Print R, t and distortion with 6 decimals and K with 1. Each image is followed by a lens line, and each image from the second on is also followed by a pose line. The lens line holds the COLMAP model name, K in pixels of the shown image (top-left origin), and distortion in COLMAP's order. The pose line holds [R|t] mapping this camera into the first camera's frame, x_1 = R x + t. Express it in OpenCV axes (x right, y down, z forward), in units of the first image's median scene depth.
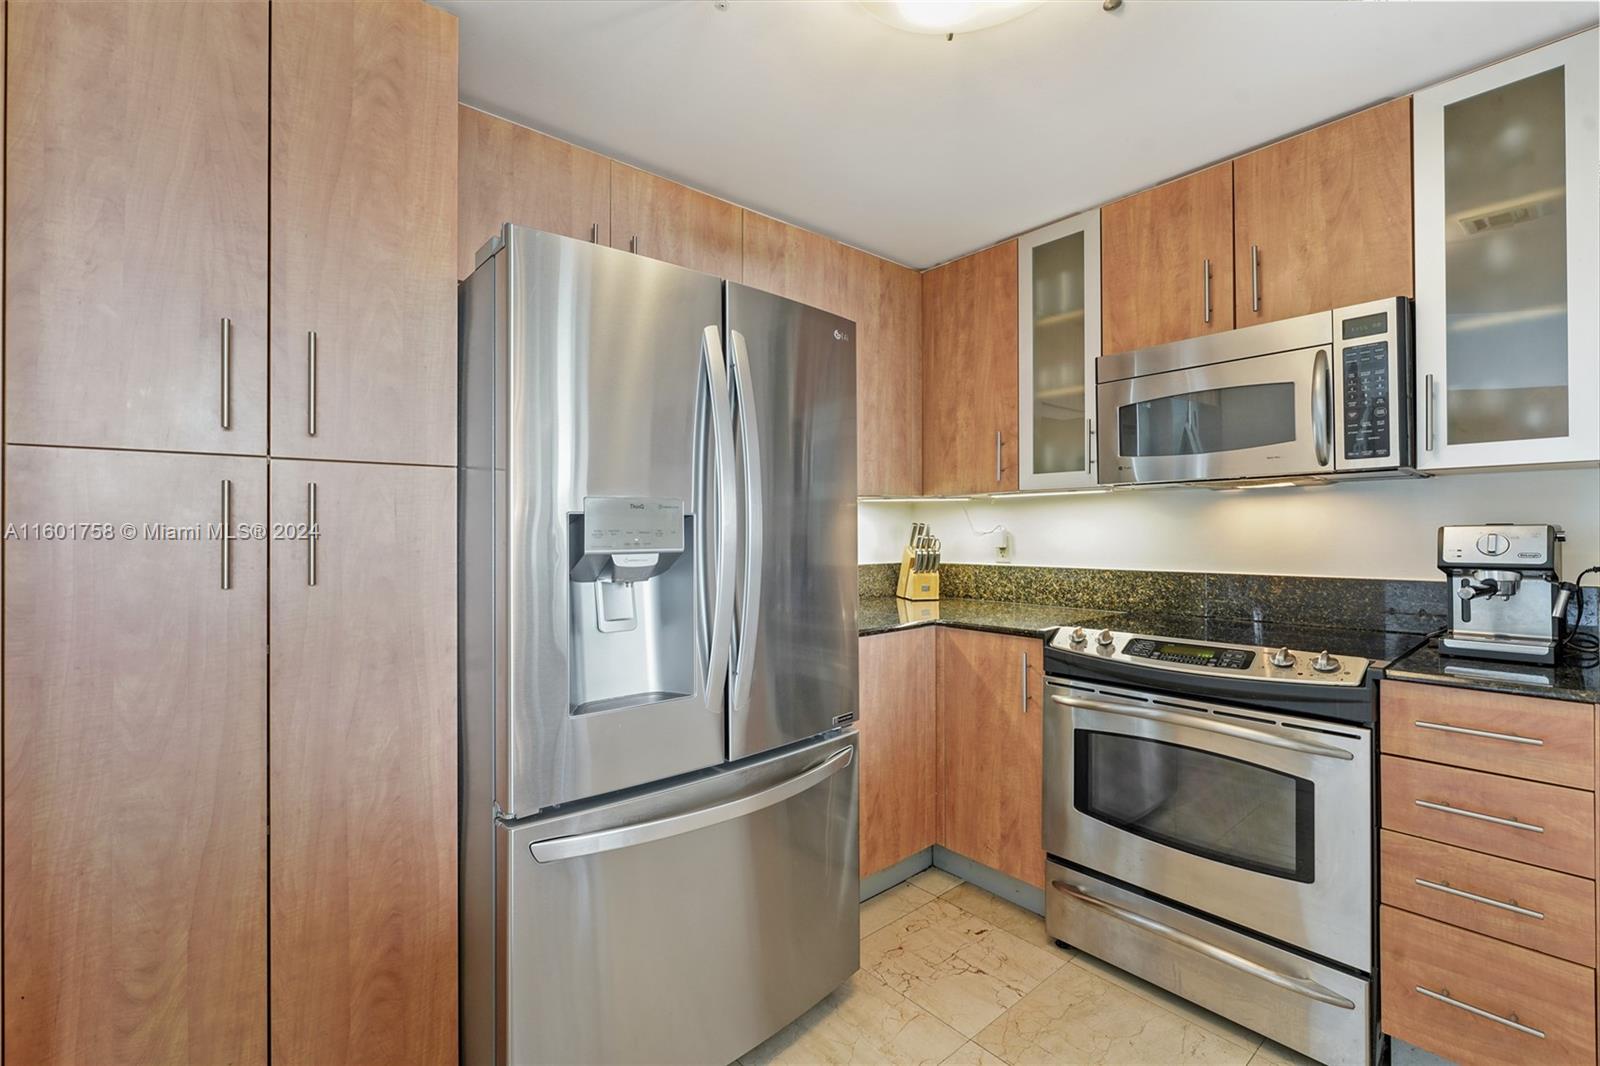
lens RADIAL K [[745.0, 0, 787.4], [0, 745.0, 495.2], [0, 0, 1]] dist [-0.003011, -0.000296]
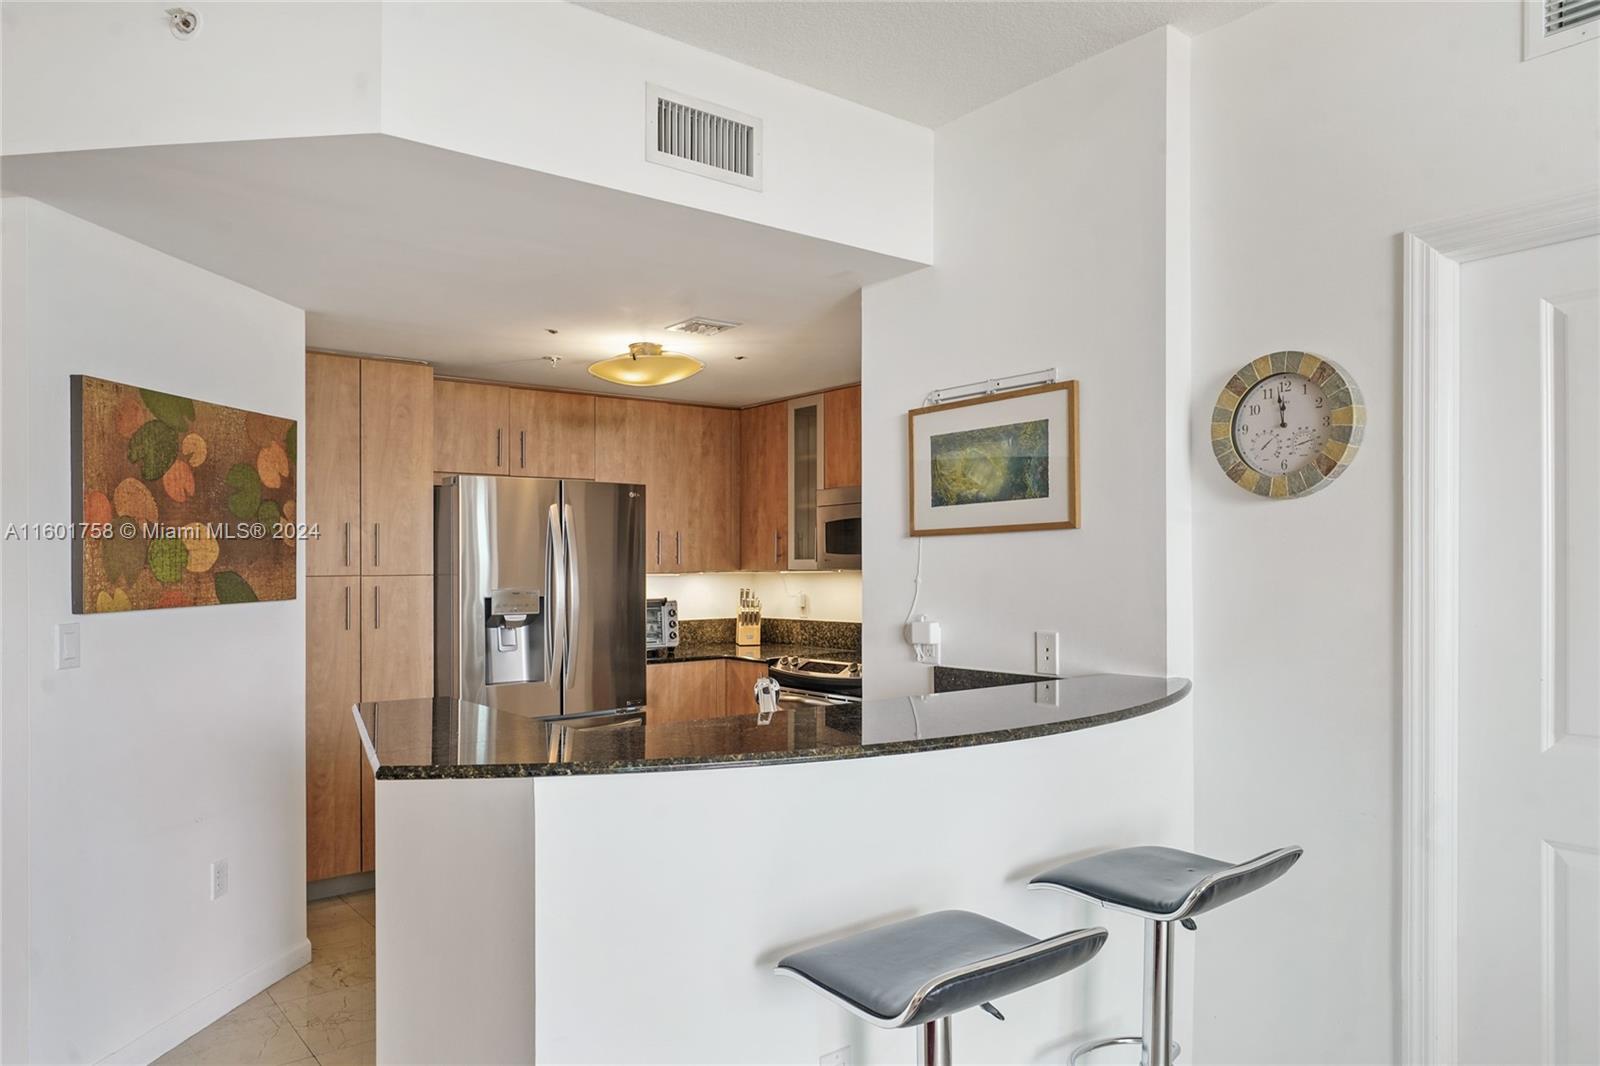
lens RADIAL K [[1048.7, 0, 800.0], [0, 1048.7, 533.0], [0, 0, 1]] dist [0.001281, 0.000155]
pose [[0.999998, 0.000193, -0.001973, 0.434032], [-0.000169, 0.999926, 0.012157, -0.135616], [0.001975, -0.012156, 0.999924, -1.413387]]
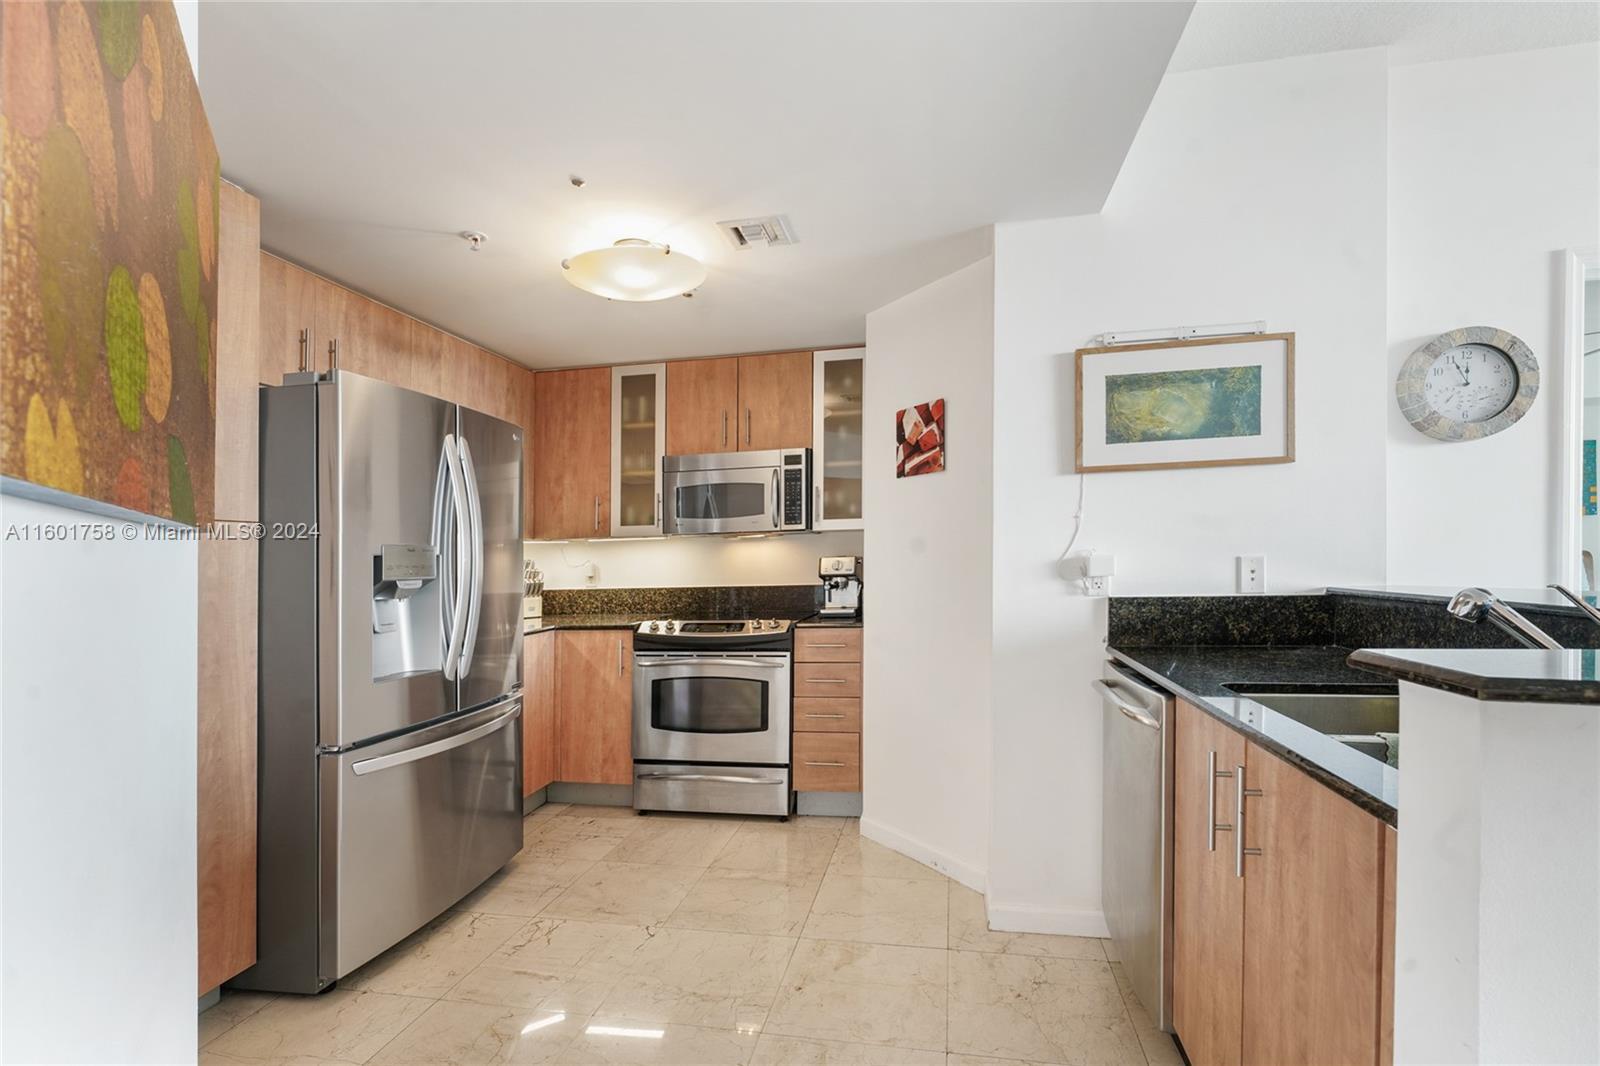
lens RADIAL K [[712.6, 0, 853.4], [0, 712.6, 537.5], [0, 0, 1]] dist [0.000184, 0.000079]
pose [[0.757486, 0.008032, 0.652802, -0.322309], [-0.012962, 0.999912, 0.002737, -0.018926], [-0.652722, -0.010535, 0.757524, -0.511677]]
